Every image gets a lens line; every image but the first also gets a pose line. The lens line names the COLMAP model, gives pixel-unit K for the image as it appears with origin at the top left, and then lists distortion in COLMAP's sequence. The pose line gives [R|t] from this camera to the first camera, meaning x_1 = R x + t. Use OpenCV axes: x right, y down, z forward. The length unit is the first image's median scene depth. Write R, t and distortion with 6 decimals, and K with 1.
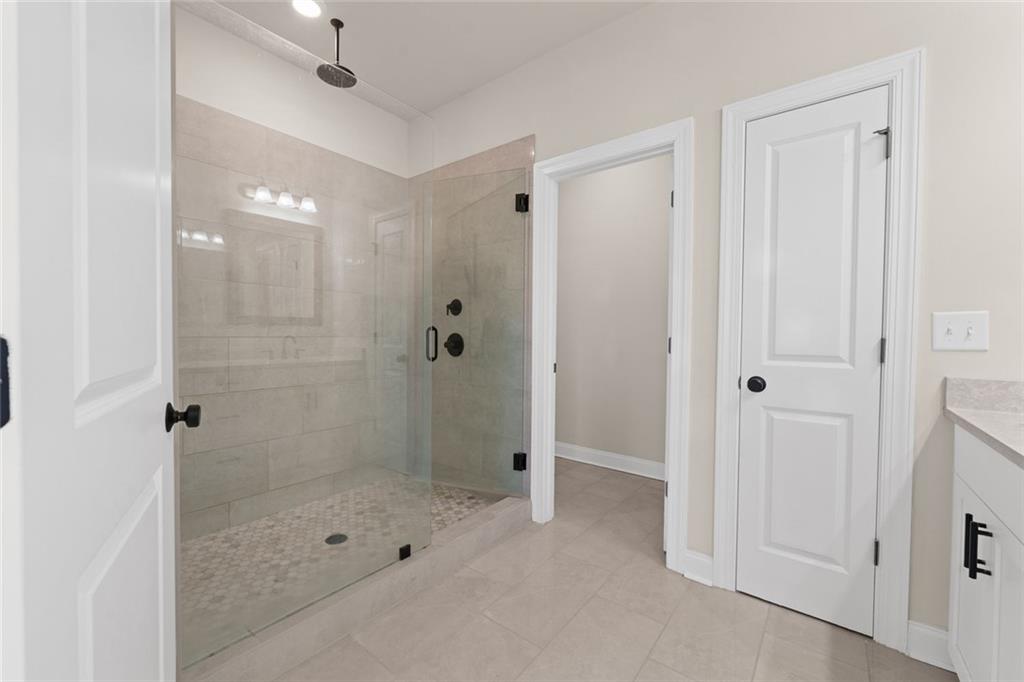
lens RADIAL K [[412.0, 0, 511.7], [0, 412.0, 343.6], [0, 0, 1]] dist [0.001331, -0.000934]
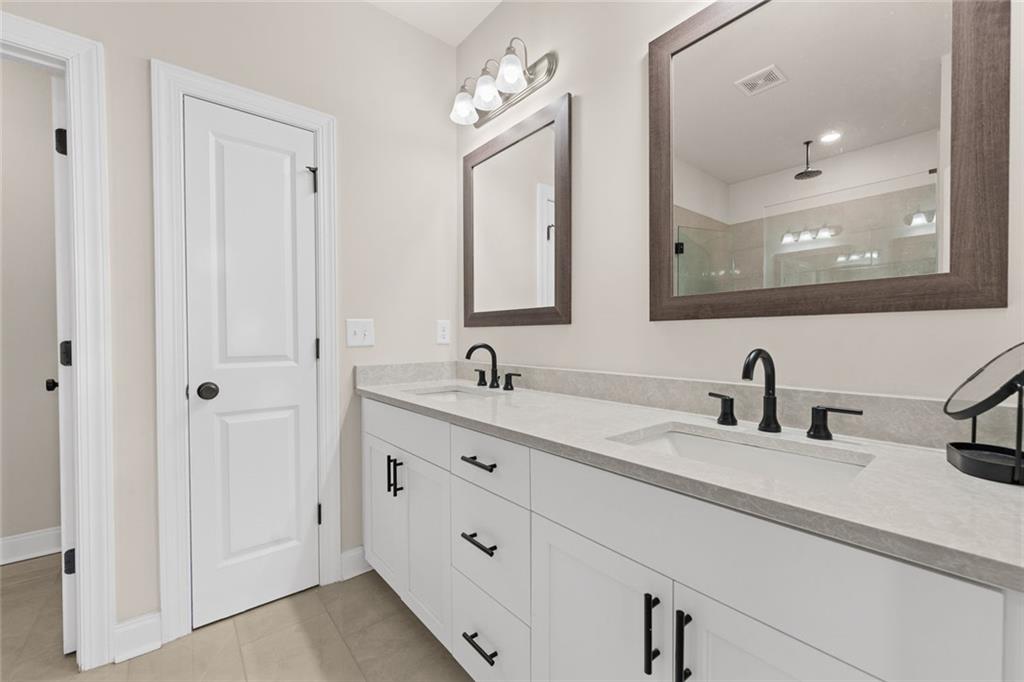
lens RADIAL K [[412.0, 0, 511.7], [0, 412.0, 343.6], [0, 0, 1]] dist [0.001331, -0.000934]
pose [[0.223645, -0.025315, 0.974342, -0.160025], [0.029235, 0.999387, 0.019256, -0.004238], [-0.974232, 0.024178, 0.224248, 0.152534]]
